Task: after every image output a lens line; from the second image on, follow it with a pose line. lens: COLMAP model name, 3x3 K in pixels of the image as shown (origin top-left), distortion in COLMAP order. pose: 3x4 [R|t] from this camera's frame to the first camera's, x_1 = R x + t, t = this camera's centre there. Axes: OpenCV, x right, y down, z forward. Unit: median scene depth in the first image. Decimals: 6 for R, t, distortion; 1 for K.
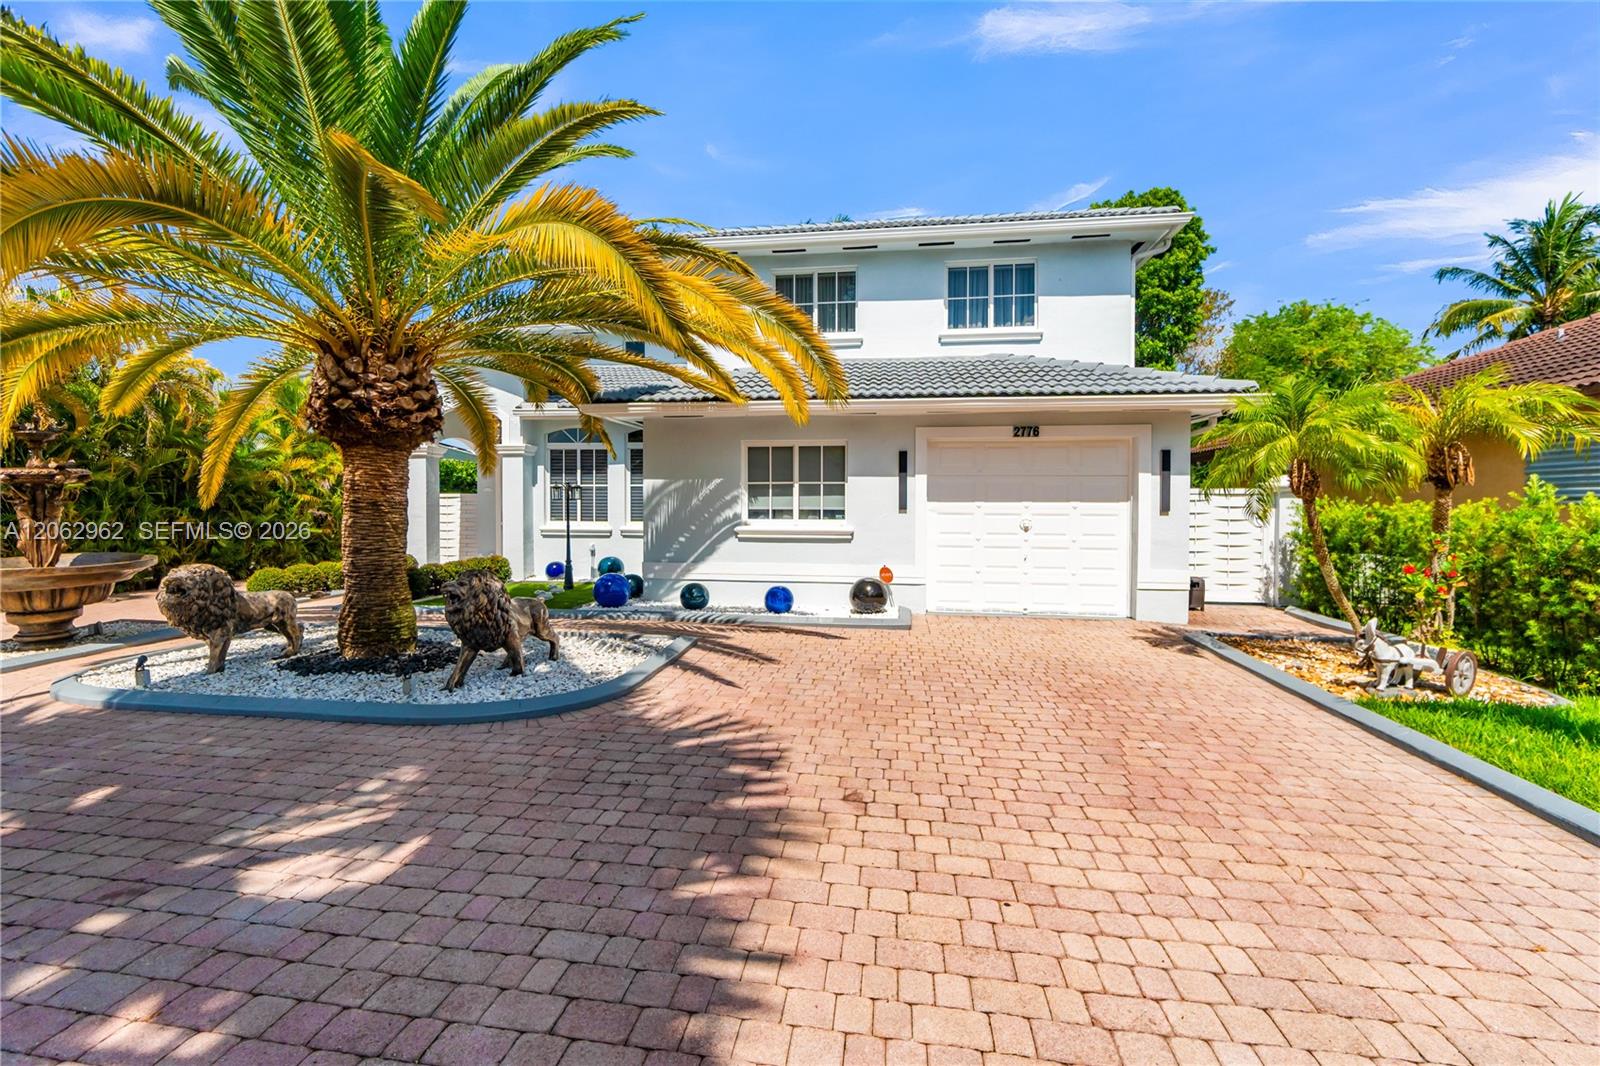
lens RADIAL K [[706.0, 0, 789.8], [0, 706.0, 519.4], [0, 0, 1]] dist [-0.002126, -0.000330]
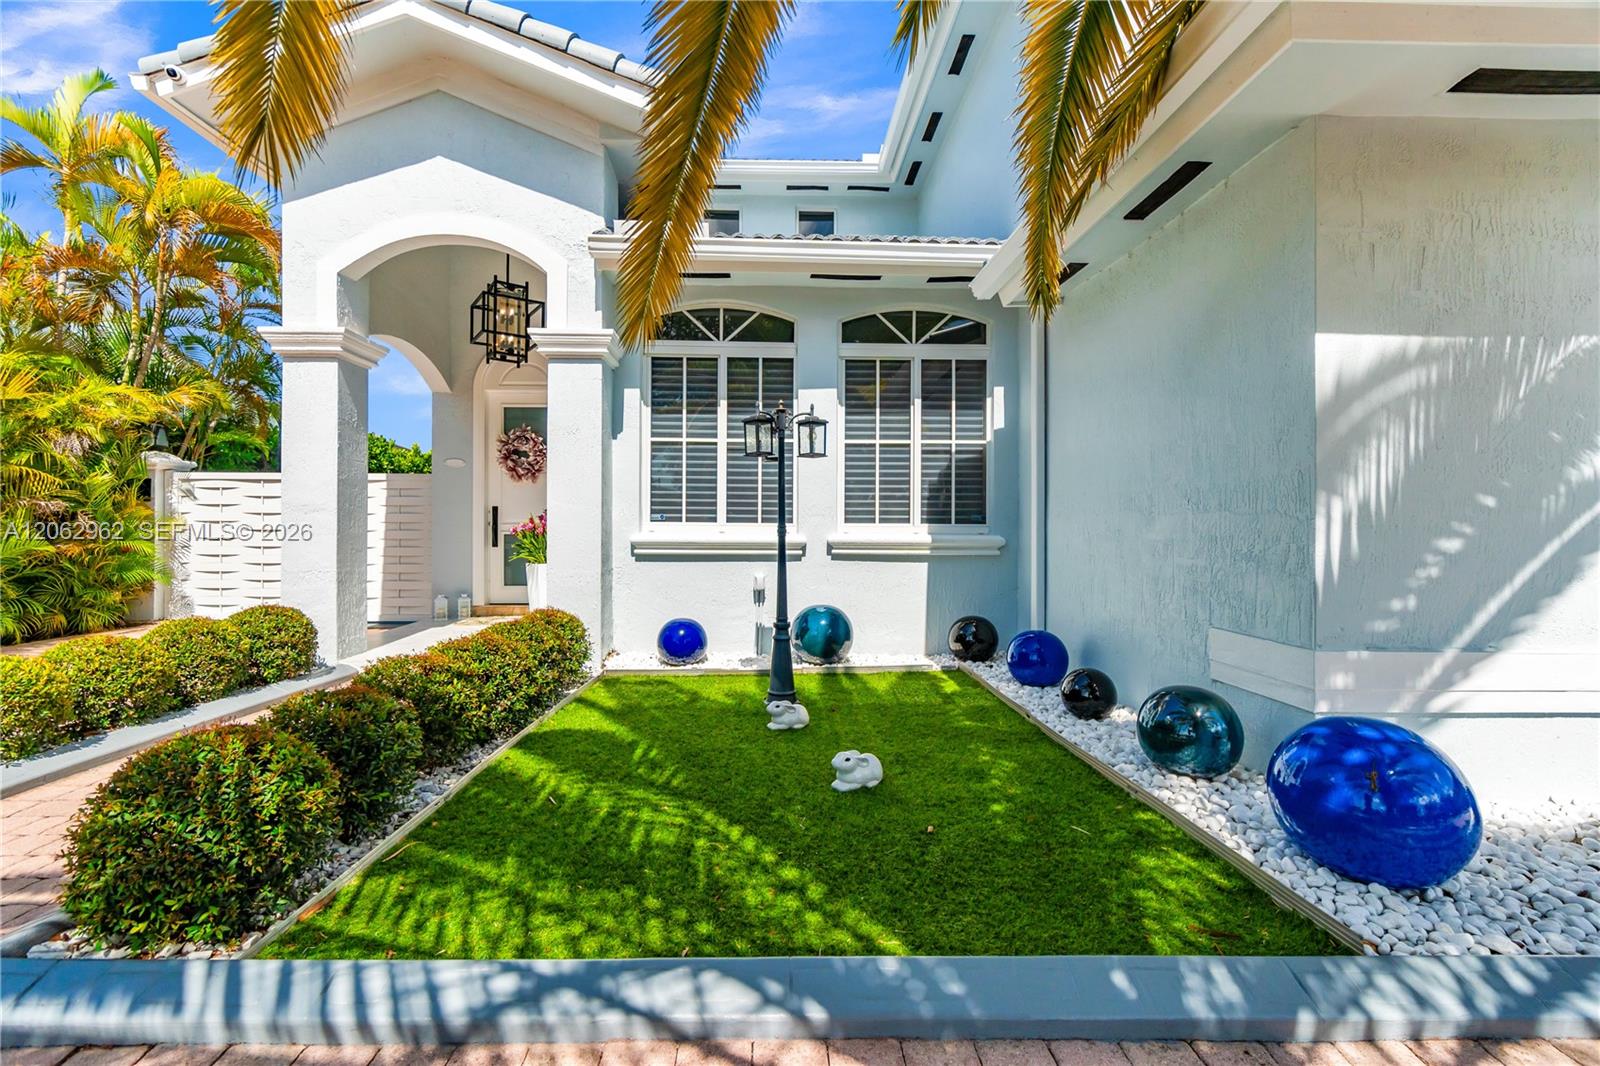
lens RADIAL K [[702.7, 0, 789.1], [0, 702.7, 527.3], [0, 0, 1]] dist [-0.001773, 0.000124]
pose [[0.987050, 0.002604, 0.160391, -0.466175], [0.000785, 0.999778, -0.021065, 0.020822], [-0.160410, 0.020918, 0.986829, 0.812684]]
